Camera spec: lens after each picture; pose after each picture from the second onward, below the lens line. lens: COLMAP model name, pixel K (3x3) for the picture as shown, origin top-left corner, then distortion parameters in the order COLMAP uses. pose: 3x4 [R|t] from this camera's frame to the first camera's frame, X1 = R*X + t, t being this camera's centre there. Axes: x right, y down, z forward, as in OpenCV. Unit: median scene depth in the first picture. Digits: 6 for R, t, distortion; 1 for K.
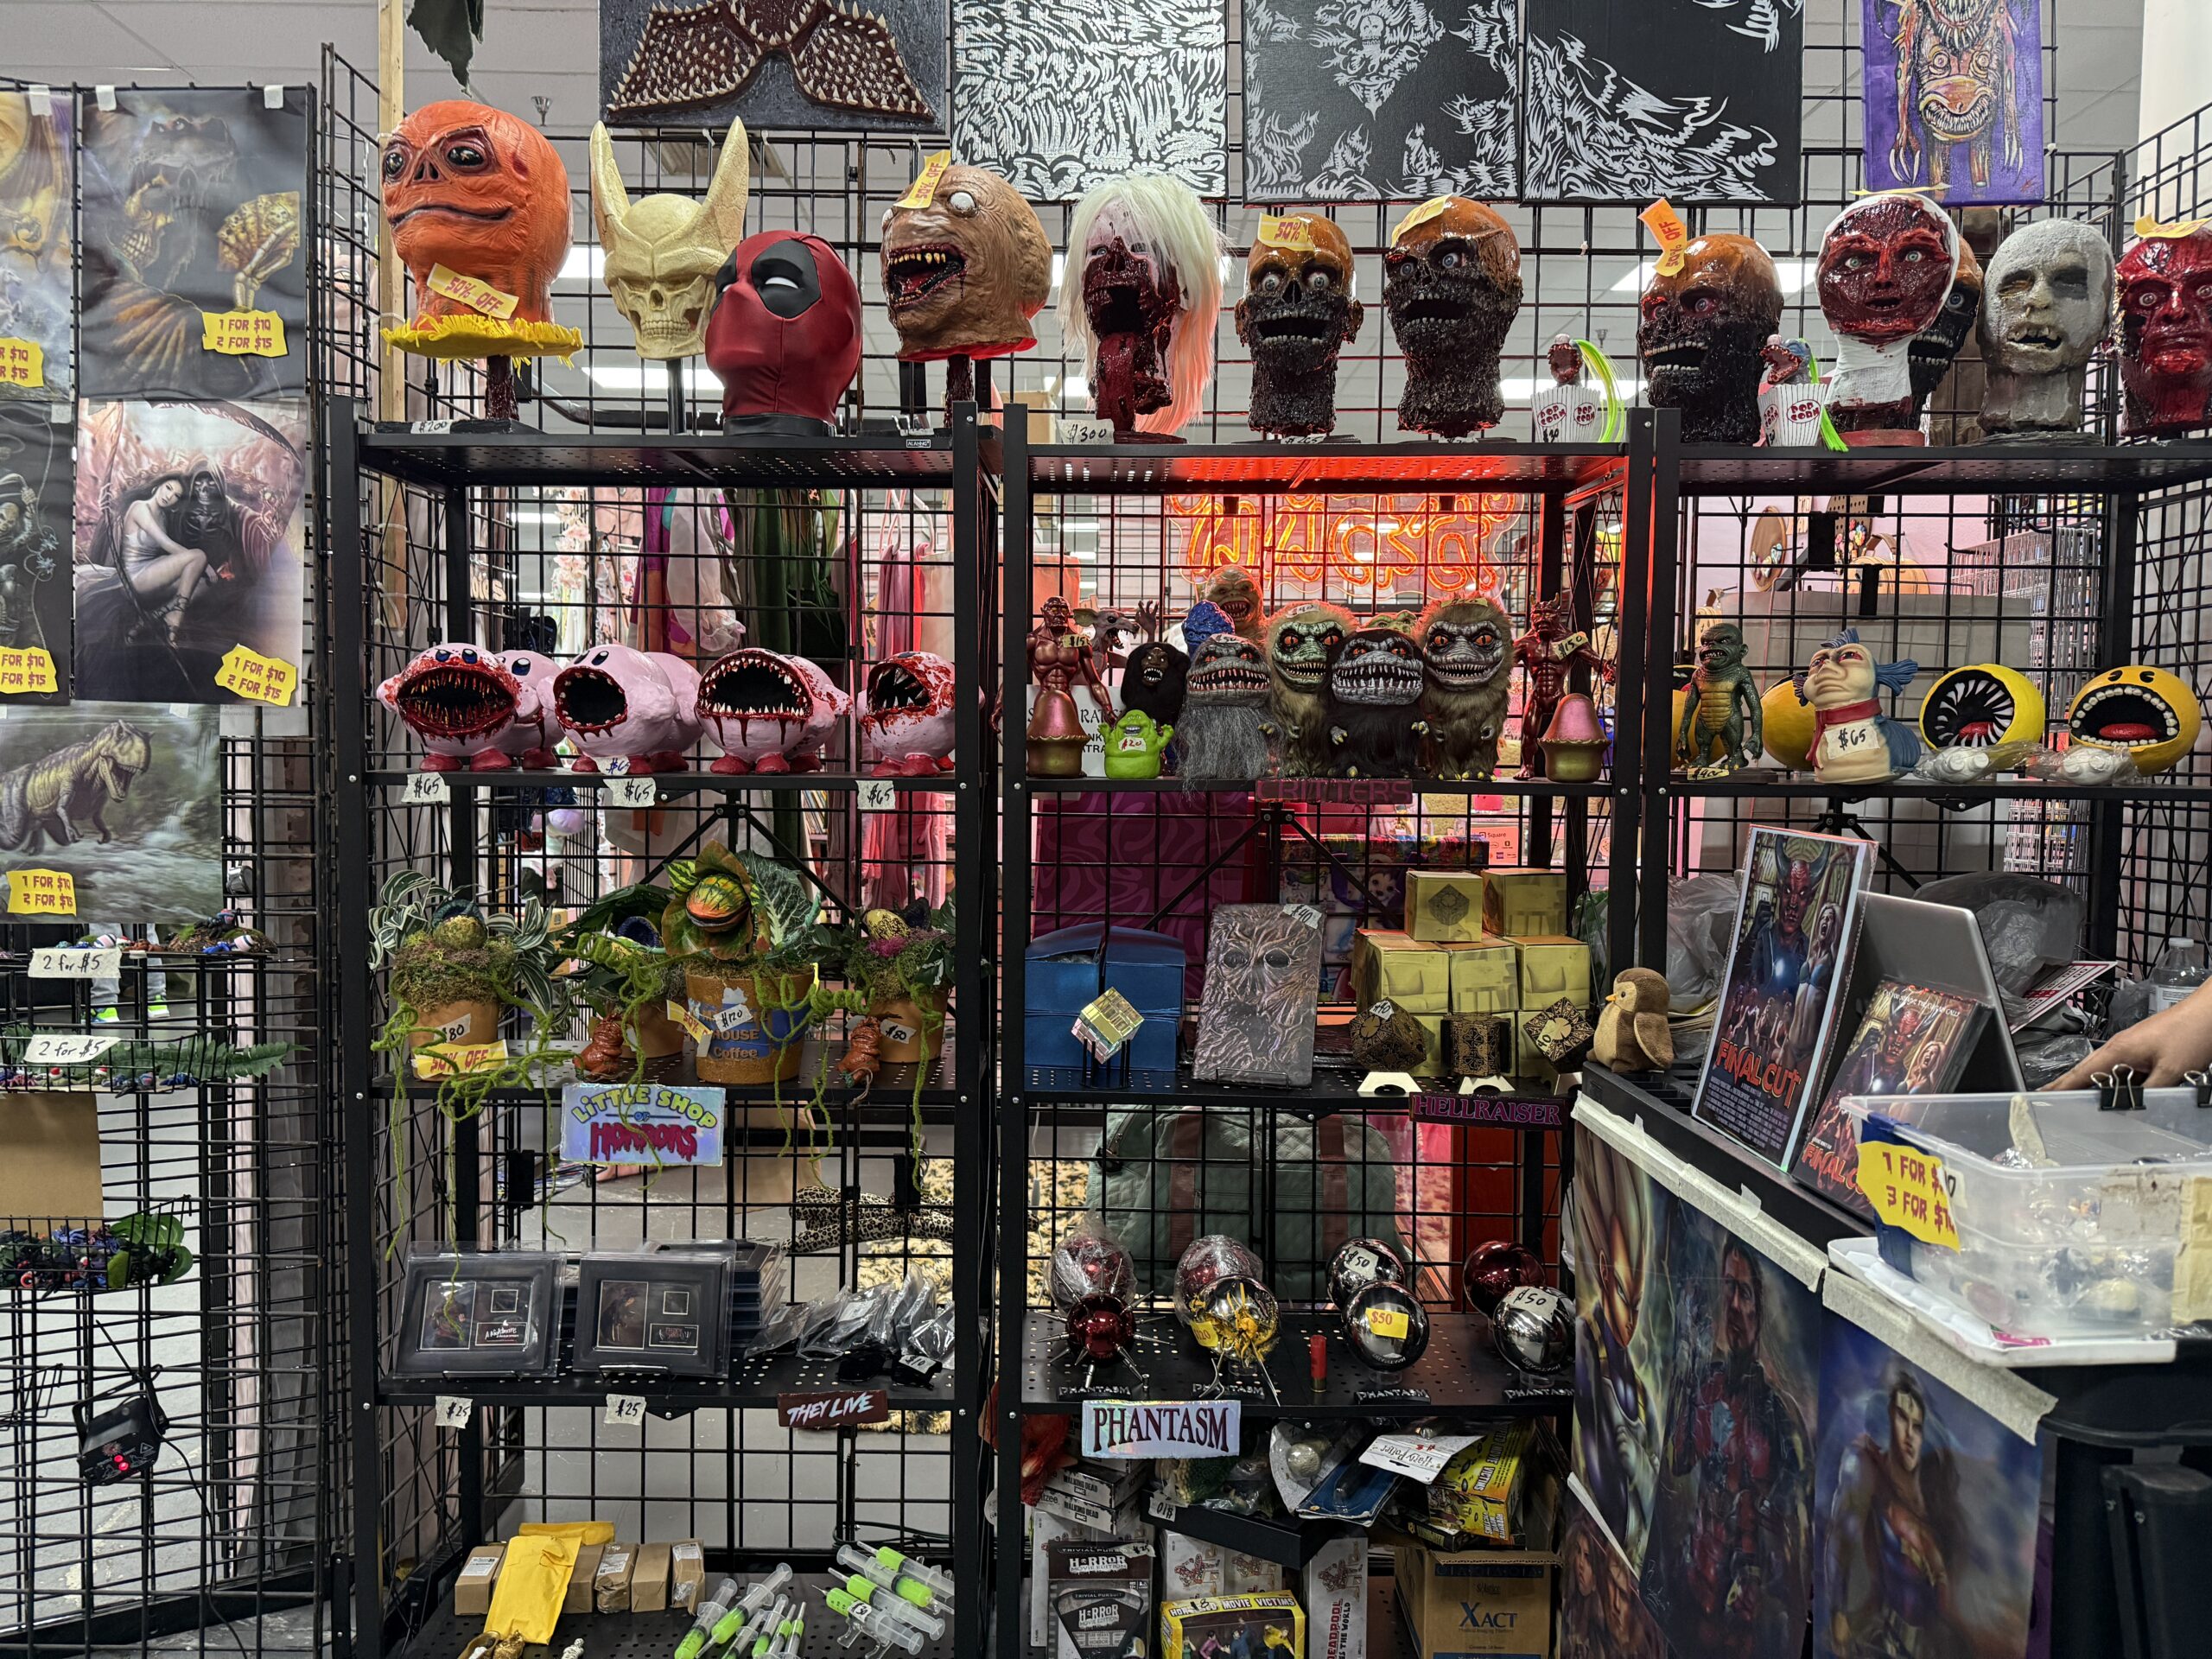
lens RADIAL K [[1548.9, 0, 1104.3], [0, 1548.9, 825.2], [0, 0, 1]] dist [0.027855, -0.043493]
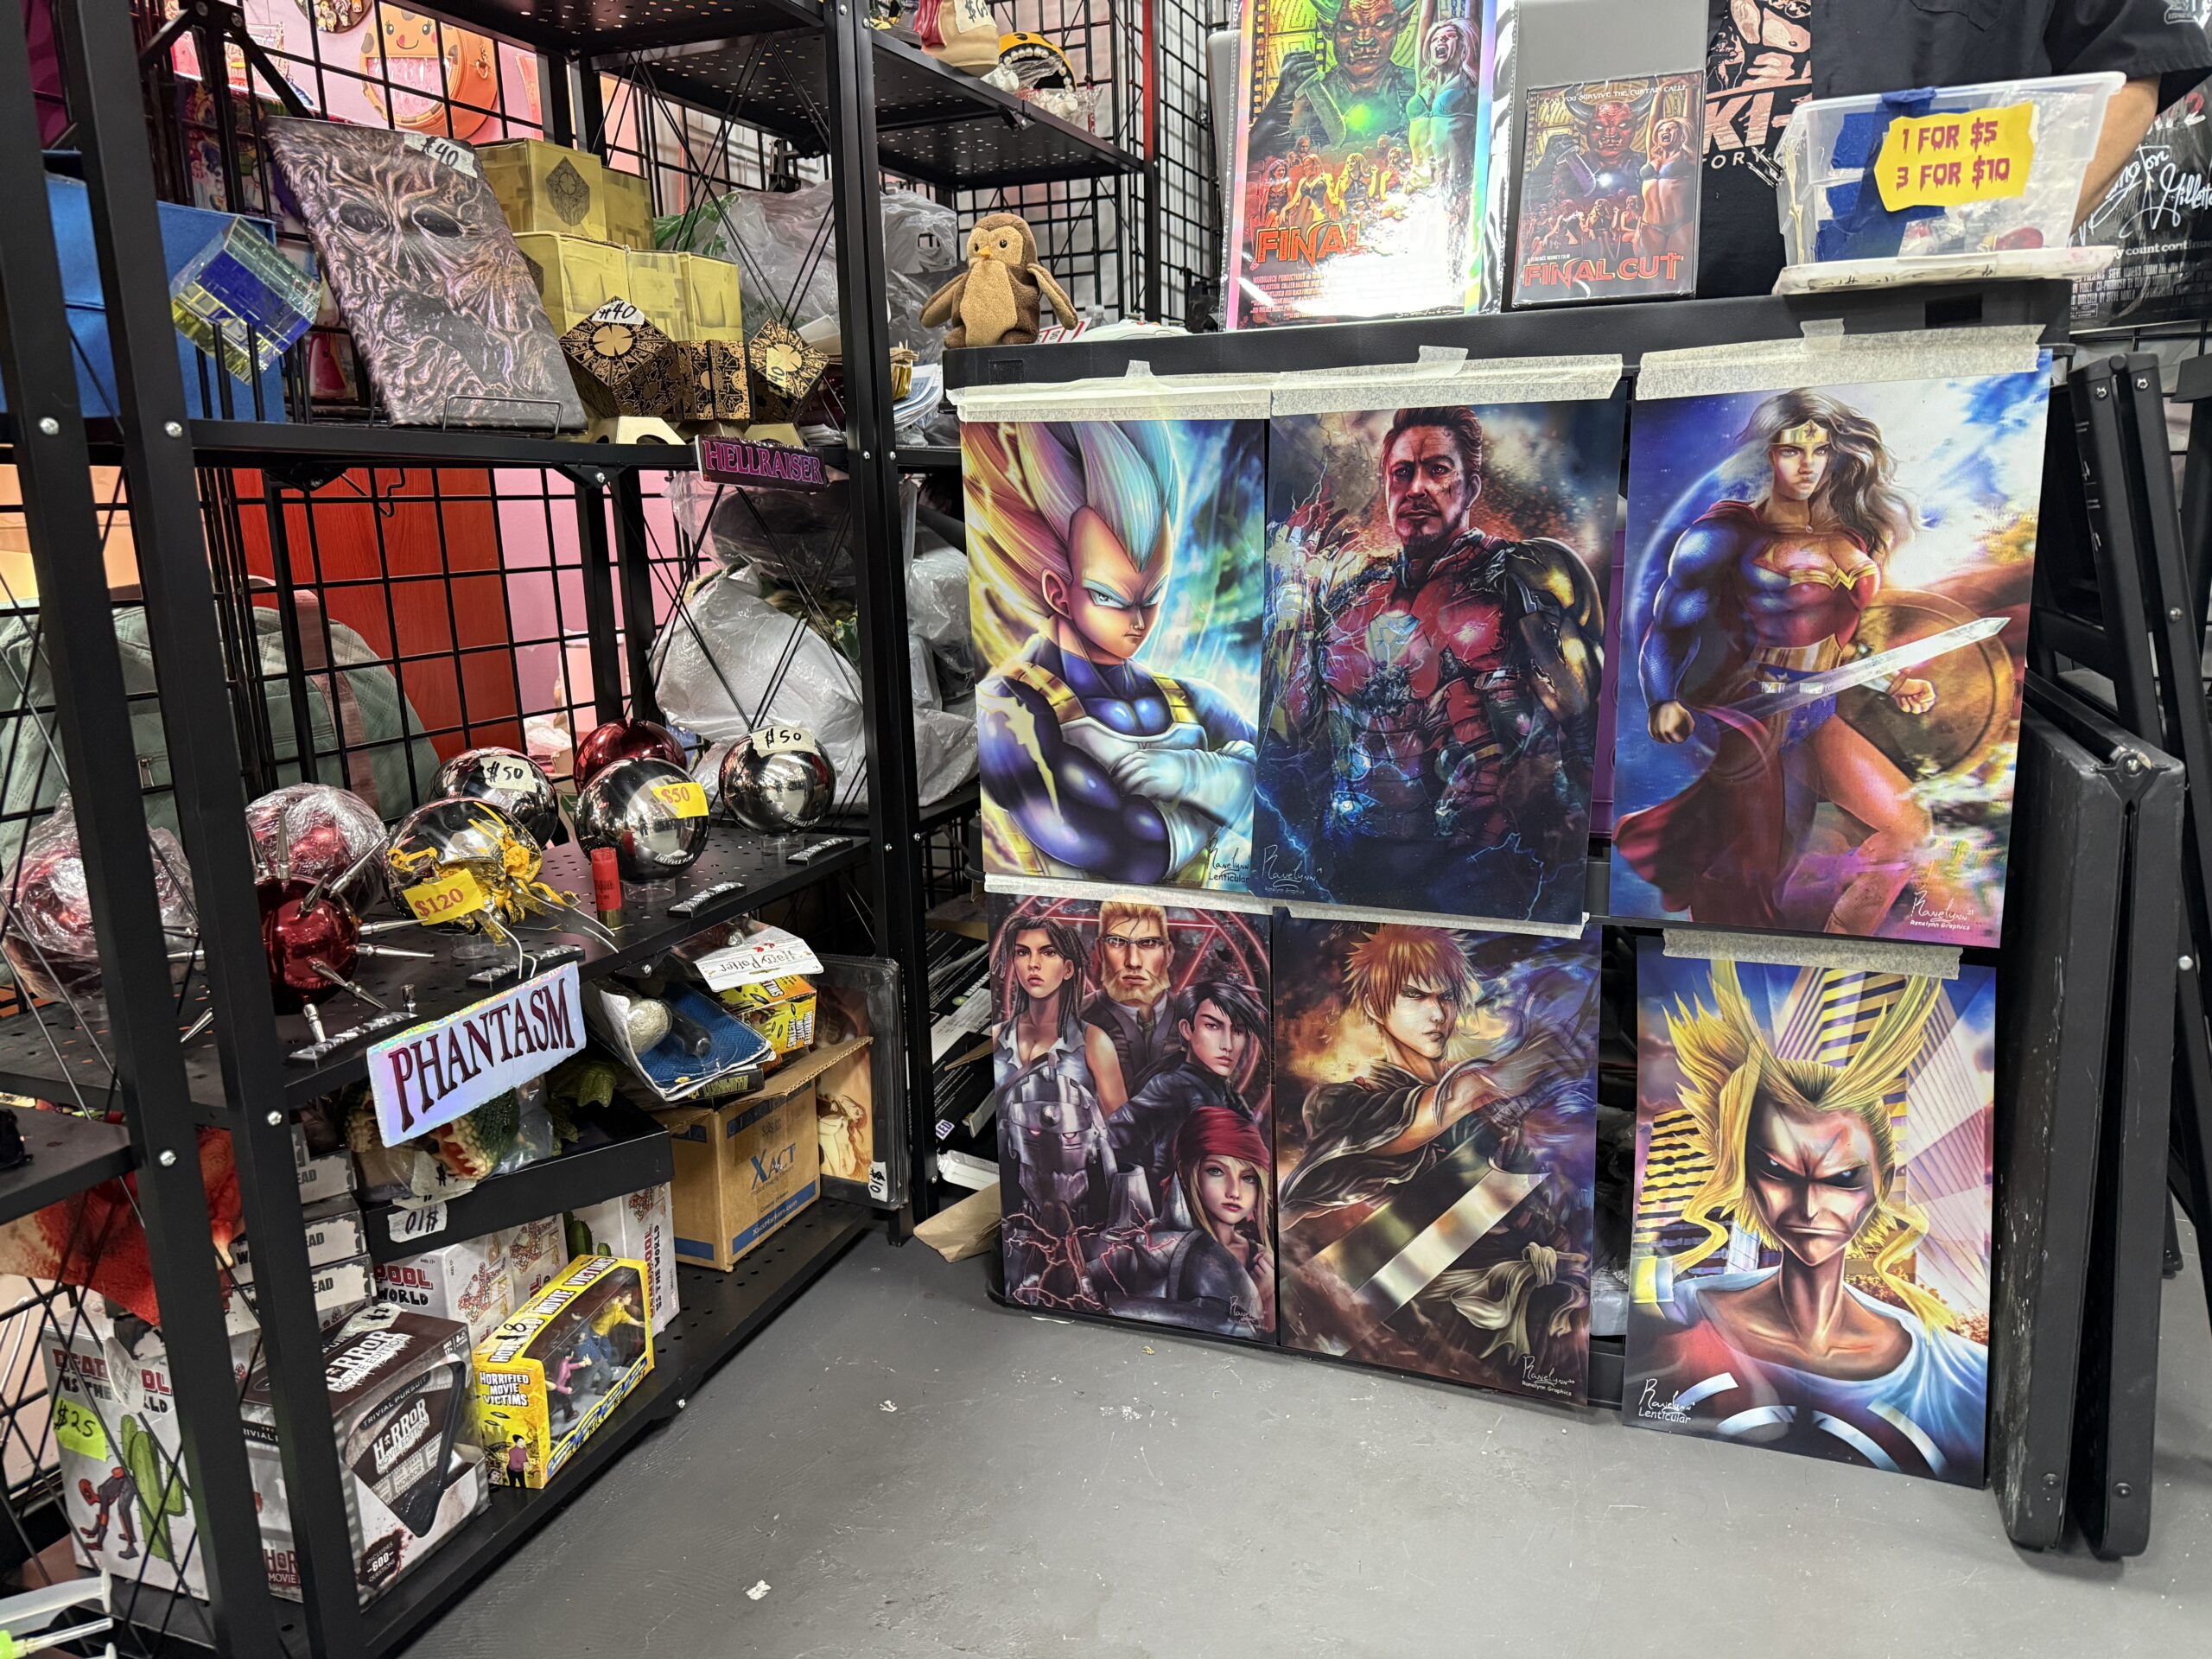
lens RADIAL K [[1548.9, 0, 1106.7], [0, 1548.9, 829.4], [0, 0, 1]] dist [0.027855, -0.043493]
pose [[0.375186, -0.213453, 0.902038, -0.369935], [0.078875, 0.976948, 0.198372, 0.217501], [-0.923588, -0.003278, 0.383374, 0.578814]]
